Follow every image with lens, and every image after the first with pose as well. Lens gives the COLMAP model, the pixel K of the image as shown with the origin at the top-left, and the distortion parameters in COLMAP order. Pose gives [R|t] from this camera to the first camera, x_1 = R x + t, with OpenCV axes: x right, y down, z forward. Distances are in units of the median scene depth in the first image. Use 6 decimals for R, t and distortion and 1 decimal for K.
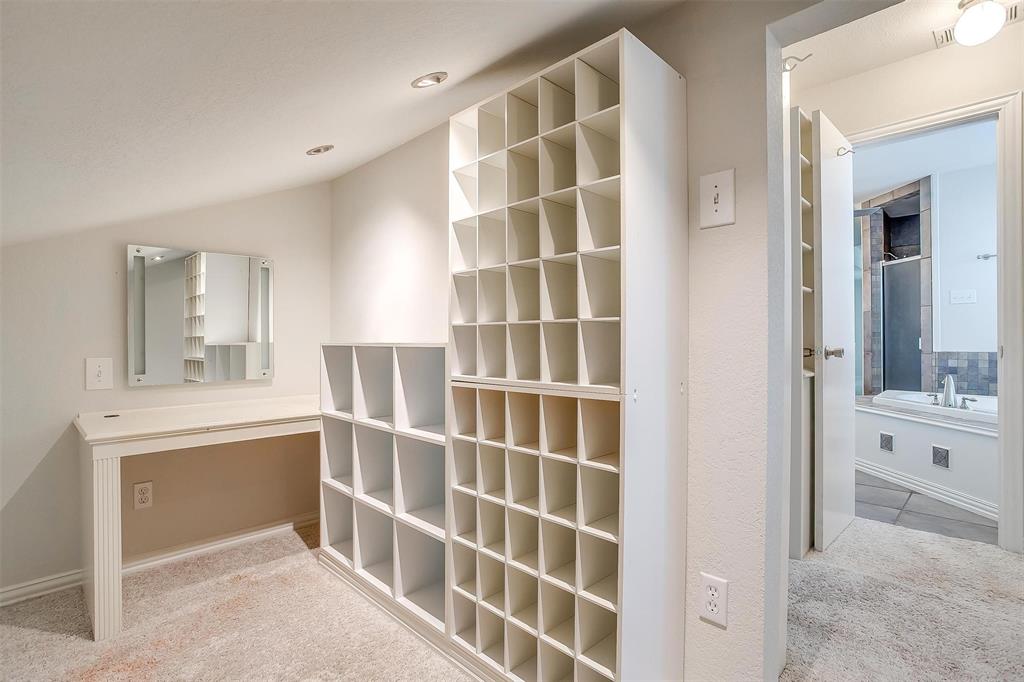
lens RADIAL K [[494.3, 0, 512.0], [0, 494.3, 341.0], [0, 0, 1]] dist [0.001378, 0.000383]
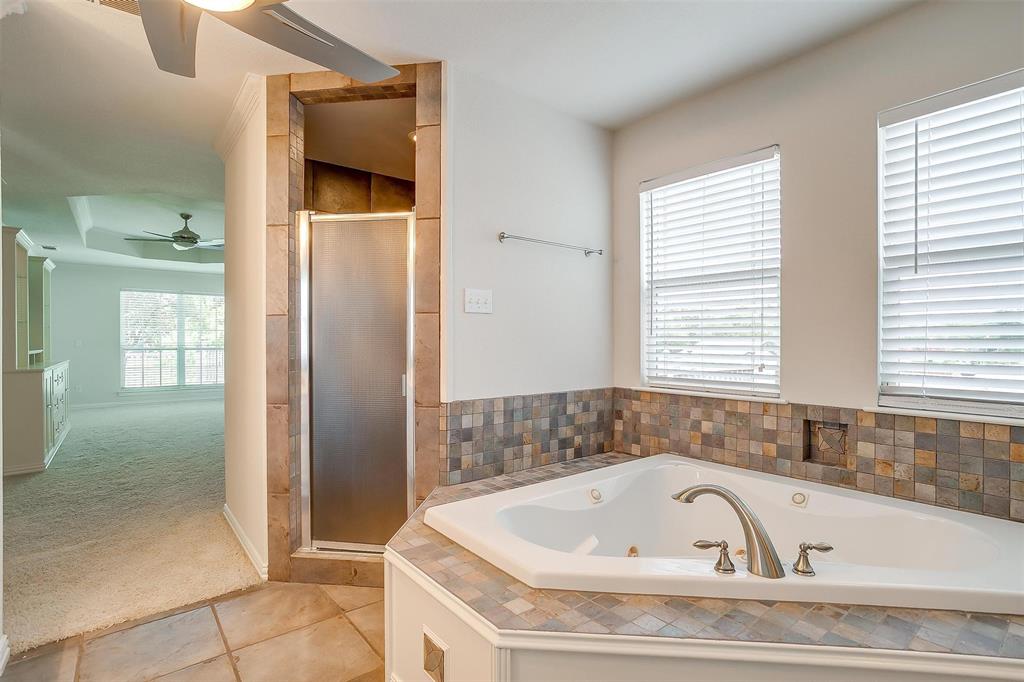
lens RADIAL K [[494.3, 0, 512.0], [0, 494.3, 341.0], [0, 0, 1]] dist [0.001378, 0.000383]
pose [[0.118013, 0.004137, 0.993003, 0.348522], [-0.000264, 0.999991, -0.004135, -0.042392], [-0.993012, 0.000226, 0.118013, 0.882614]]
